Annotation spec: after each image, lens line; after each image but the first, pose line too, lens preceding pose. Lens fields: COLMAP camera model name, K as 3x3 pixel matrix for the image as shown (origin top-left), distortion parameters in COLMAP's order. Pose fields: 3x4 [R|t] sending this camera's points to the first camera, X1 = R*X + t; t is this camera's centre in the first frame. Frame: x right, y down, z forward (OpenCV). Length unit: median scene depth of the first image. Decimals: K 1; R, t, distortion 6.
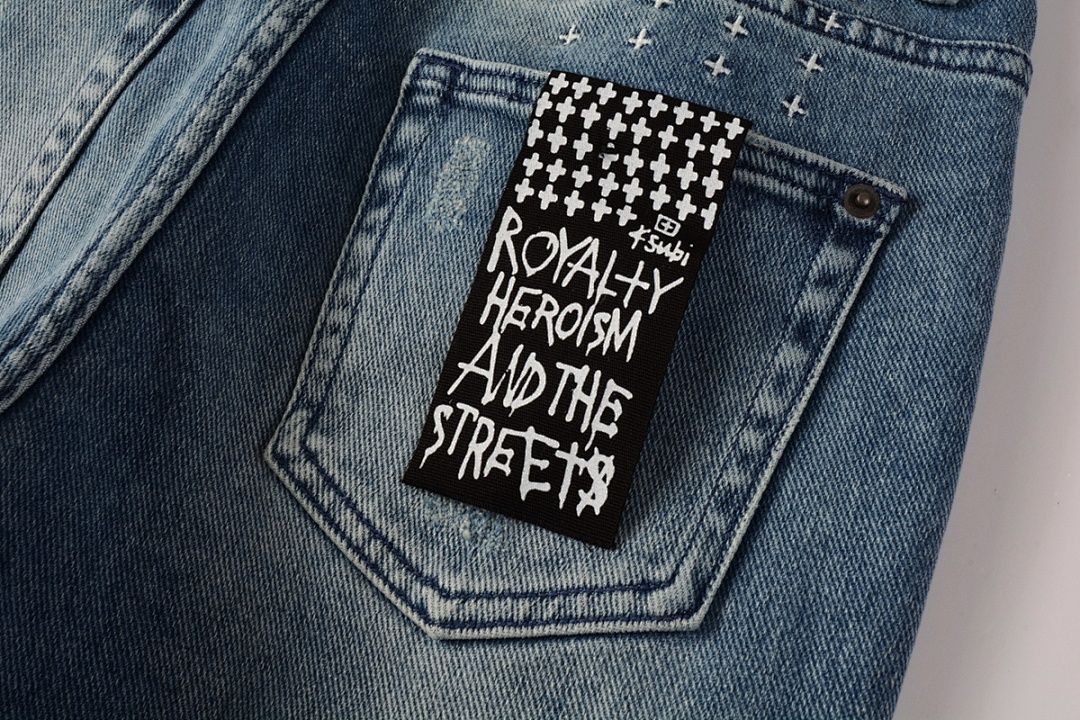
lens RADIAL K [[1020.8, 0, 540.0], [0, 1020.8, 360.0], [0, 0, 1]] dist [-0.013965, -0.009012]
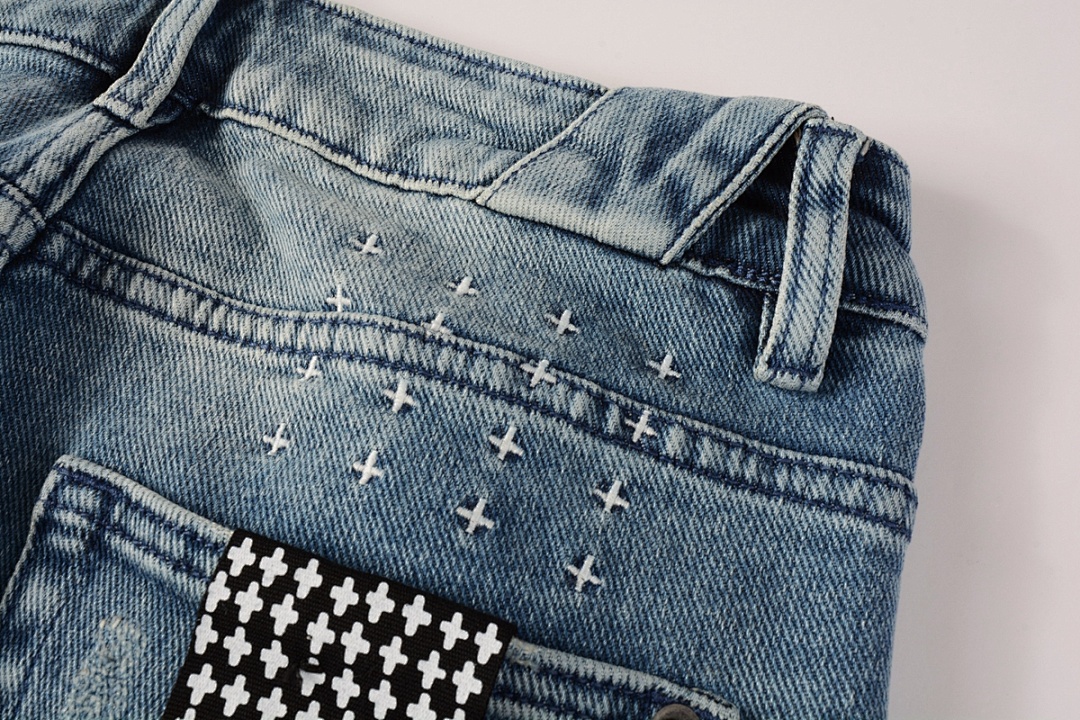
lens RADIAL K [[1183.1, 0, 540.0], [0, 1183.1, 360.0], [0, 0, 1]] dist [0.006346, -0.002801]
pose [[0.996909, -0.020608, 0.075816, 0.163427], [0.020804, 0.999782, -0.001795, -0.403725], [-0.075762, 0.003367, 0.997120, 0.192186]]
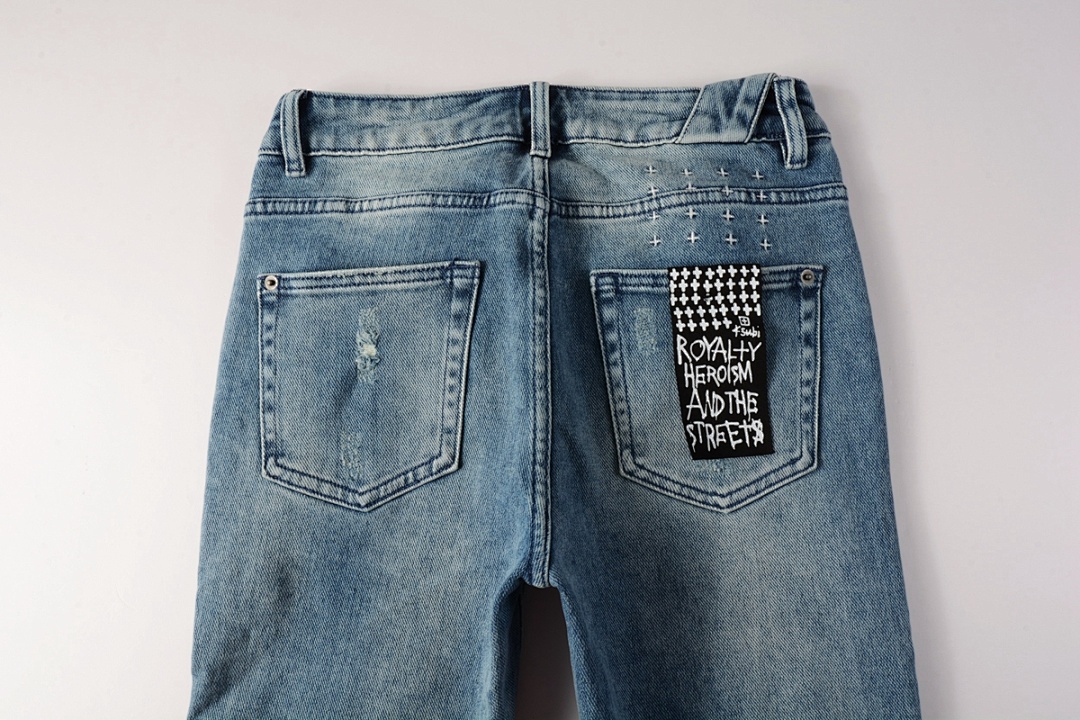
lens RADIAL K [[778.3, 0, 540.0], [0, 778.3, 360.0], [0, 0, 1]] dist [-0.038073, -0.001124]
pose [[0.906169, -0.395802, 0.148990, -0.589872], [0.356952, 0.904733, 0.232474, -0.614653], [-0.226810, -0.157479, 0.961123, -0.622093]]
